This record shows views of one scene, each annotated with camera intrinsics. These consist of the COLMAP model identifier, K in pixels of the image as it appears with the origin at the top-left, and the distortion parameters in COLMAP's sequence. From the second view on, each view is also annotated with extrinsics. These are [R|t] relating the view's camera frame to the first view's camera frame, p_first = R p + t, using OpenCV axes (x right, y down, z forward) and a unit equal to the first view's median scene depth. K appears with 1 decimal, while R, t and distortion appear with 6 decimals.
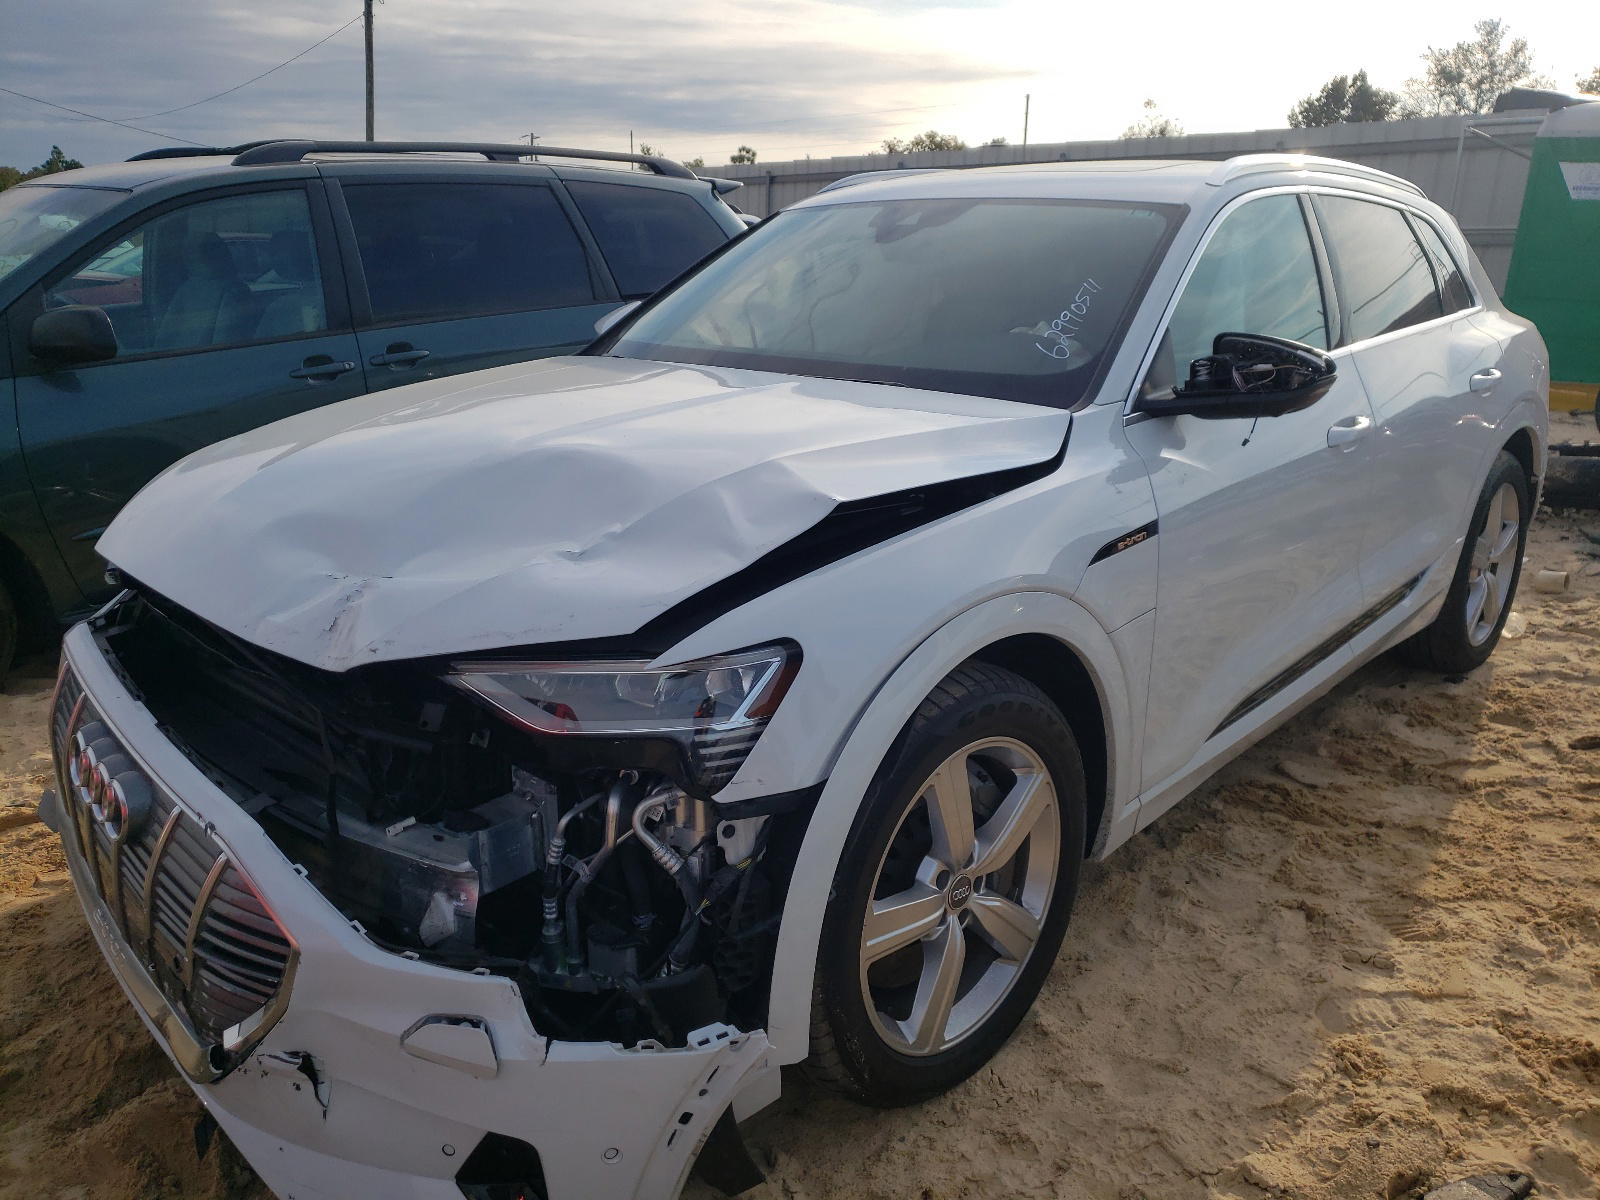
lens RADIAL K [[1229.6, 0, 794.5], [0, 1229.6, 609.0], [0, 0, 1]] dist [0.029517, -0.018506]
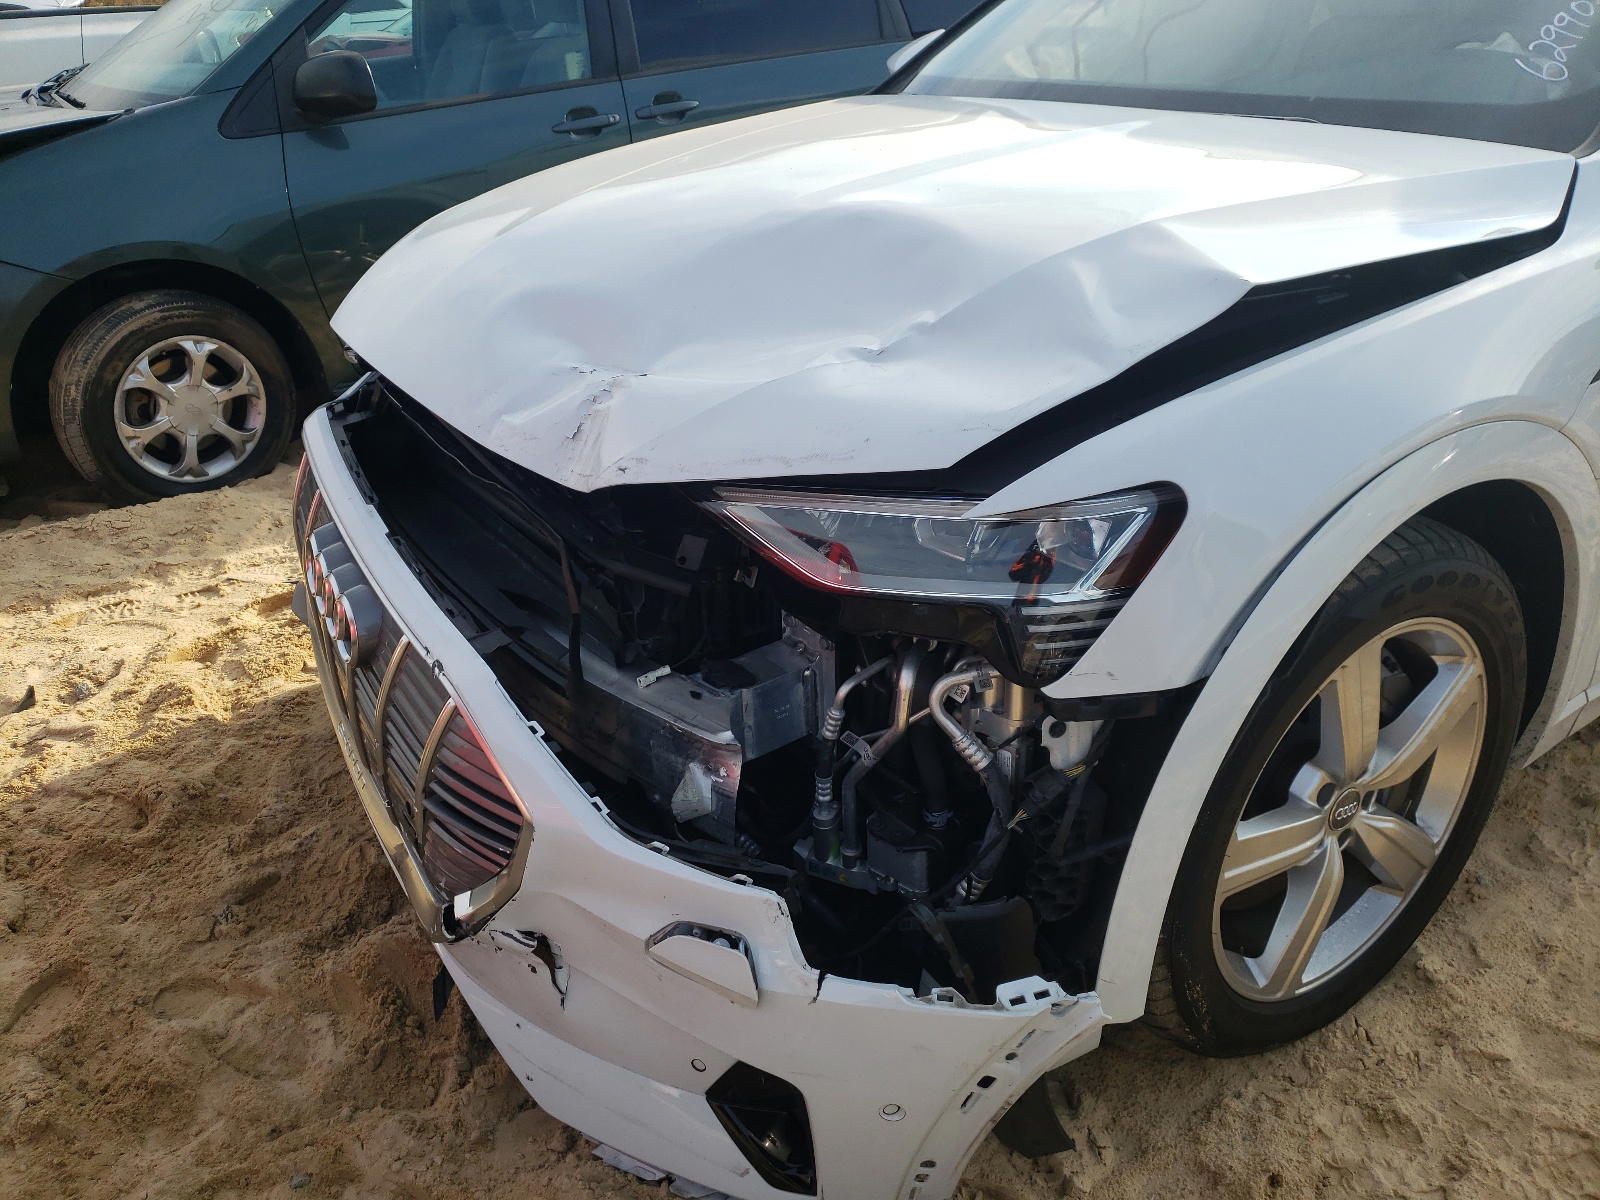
lens RADIAL K [[1229.6, 0, 799.2], [0, 1229.6, 596.5], [0, 0, 1]] dist [0.029517, -0.018506]
pose [[0.978523, 0.067404, -0.194808, -0.060431], [-0.034085, 0.984927, 0.169577, -0.021792], [0.203302, -0.159295, 0.966071, 0.215599]]
